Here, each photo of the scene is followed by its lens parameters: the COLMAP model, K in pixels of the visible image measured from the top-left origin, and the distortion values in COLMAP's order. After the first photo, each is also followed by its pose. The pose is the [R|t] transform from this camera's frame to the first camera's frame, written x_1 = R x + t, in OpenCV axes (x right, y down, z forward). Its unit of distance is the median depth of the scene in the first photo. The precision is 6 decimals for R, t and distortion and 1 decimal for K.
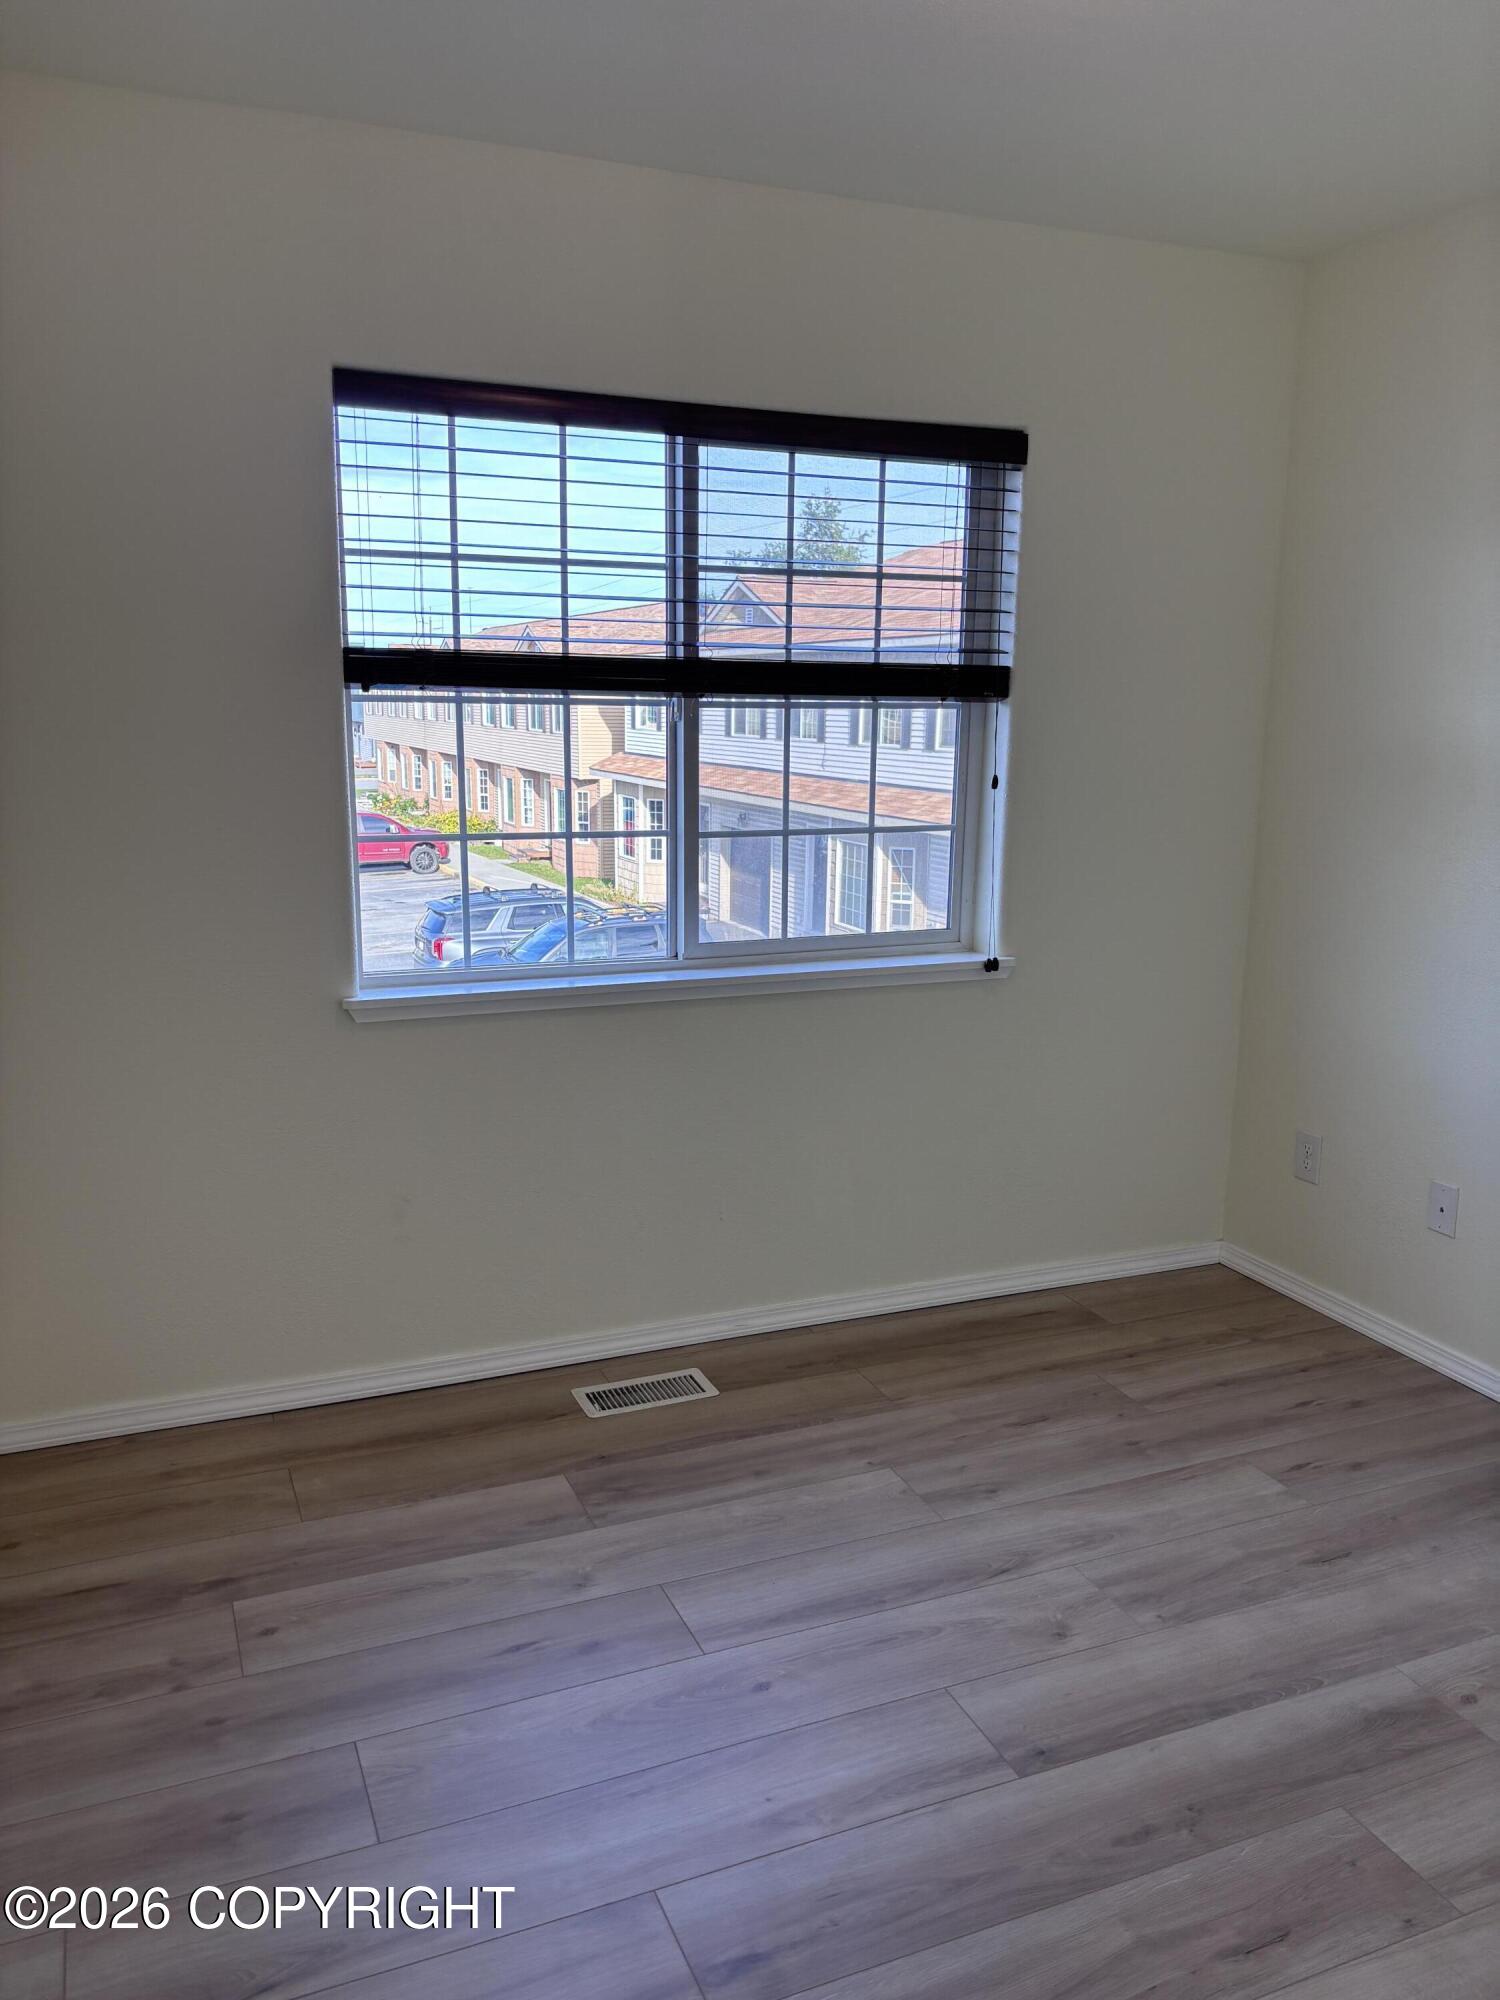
lens RADIAL K [[1495.4, 0, 793.9], [0, 1495.4, 1002.7], [0, 0, 1]] dist [0.001841, 0.004190]
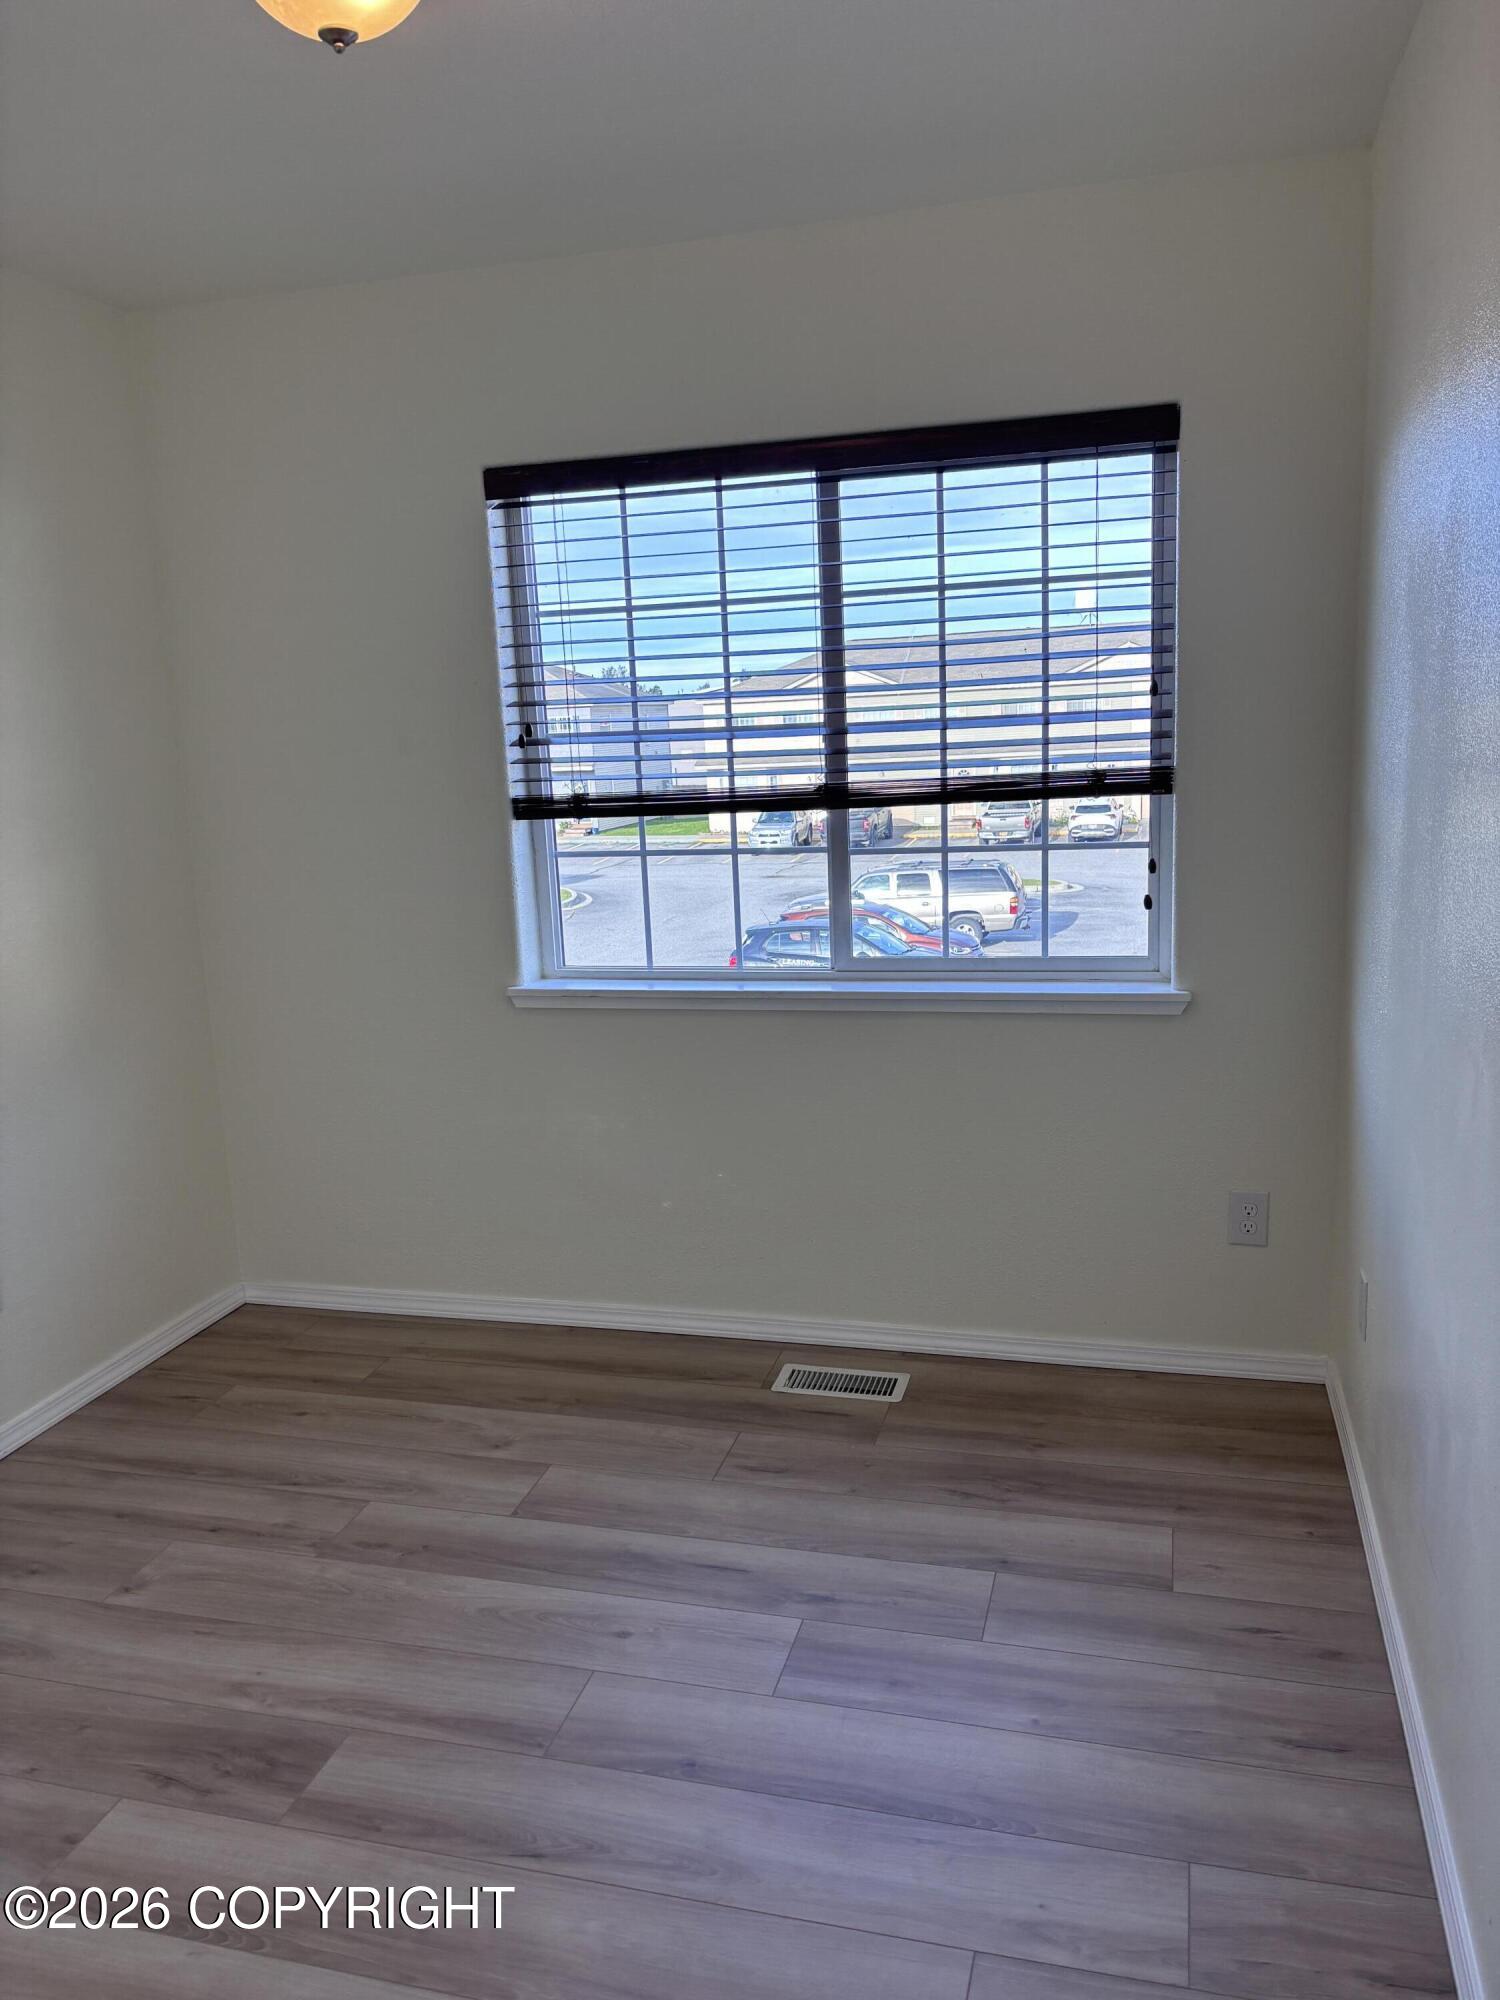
lens RADIAL K [[1495.4, 0, 793.9], [0, 1495.4, 1002.7], [0, 0, 1]] dist [0.001841, 0.004190]
pose [[0.782845, 0.069336, -0.618341, 0.585359], [-0.075042, 0.997039, 0.016794, -0.022314], [0.617674, 0.033254, 0.785731, 0.172167]]
